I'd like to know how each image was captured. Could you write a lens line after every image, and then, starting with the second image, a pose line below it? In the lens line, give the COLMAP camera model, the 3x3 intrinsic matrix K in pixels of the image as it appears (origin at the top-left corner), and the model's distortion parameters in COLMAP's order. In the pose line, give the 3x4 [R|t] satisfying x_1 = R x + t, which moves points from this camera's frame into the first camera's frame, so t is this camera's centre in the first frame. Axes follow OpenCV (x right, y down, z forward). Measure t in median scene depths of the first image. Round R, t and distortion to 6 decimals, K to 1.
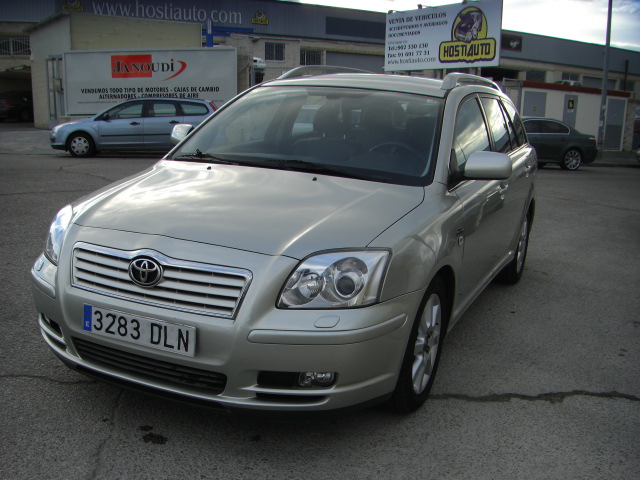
lens RADIAL K [[719.9, 0, 292.5], [0, 719.9, 347.4], [0, 0, 1]] dist [-0.186440, 0.097687]
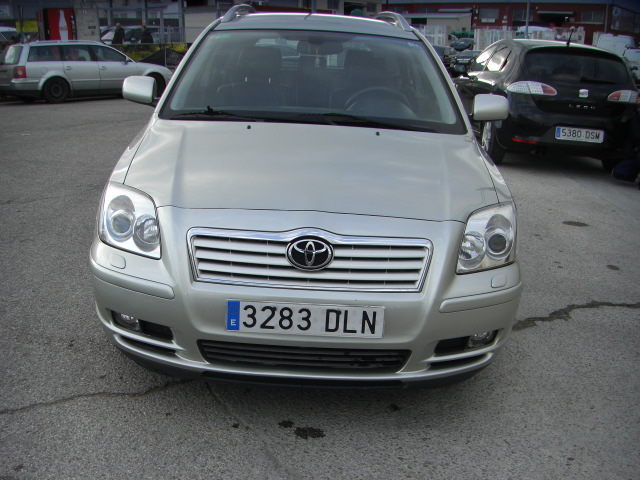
lens RADIAL K [[719.9, 0, 292.5], [0, 719.9, 347.4], [0, 0, 1]] dist [-0.186440, 0.097687]
pose [[0.909607, -0.184133, 0.372438, -0.576474], [0.147373, 0.981133, 0.125140, -0.105861], [-0.388454, -0.058941, 0.919581, 0.177014]]
